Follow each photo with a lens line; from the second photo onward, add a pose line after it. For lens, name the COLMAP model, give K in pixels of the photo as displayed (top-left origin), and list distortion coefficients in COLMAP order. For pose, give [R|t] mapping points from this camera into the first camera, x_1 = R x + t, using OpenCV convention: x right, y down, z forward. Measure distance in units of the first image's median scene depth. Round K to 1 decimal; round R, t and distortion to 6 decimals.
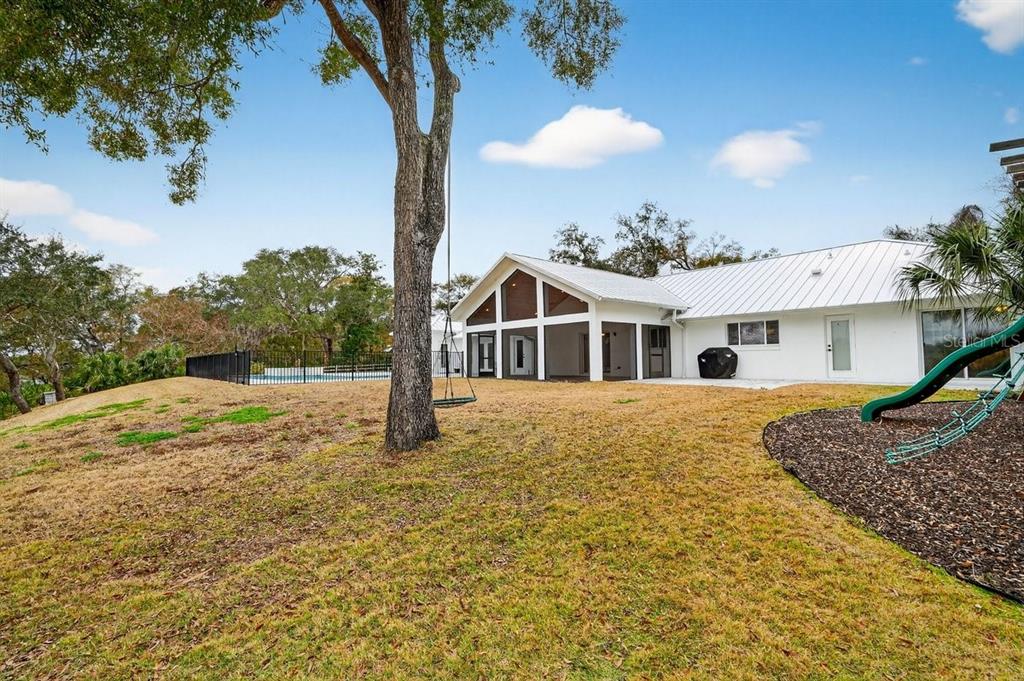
lens RADIAL K [[457.1, 0, 508.2], [0, 457.1, 339.9], [0, 0, 1]] dist [0.002155, -0.000381]
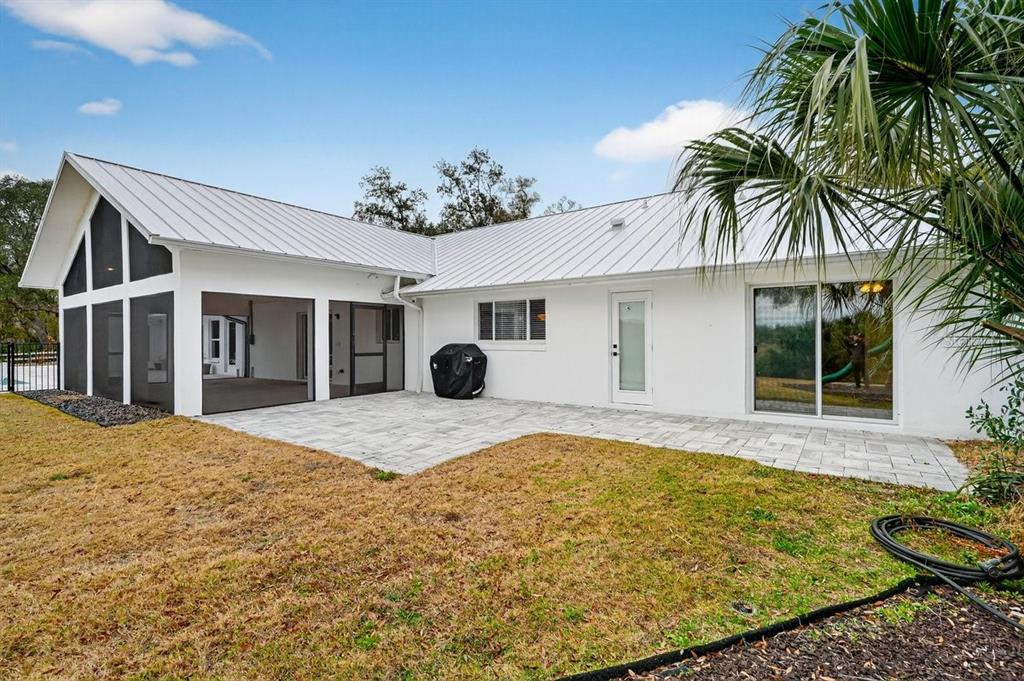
lens RADIAL K [[457.1, 0, 519.5], [0, 457.1, 334.7], [0, 0, 1]] dist [0.002155, -0.000381]
pose [[0.970793, 0.006922, 0.239817, 0.364887], [-0.015601, 0.999289, 0.034310, -0.014780], [-0.239409, -0.037049, 0.970212, 0.389807]]
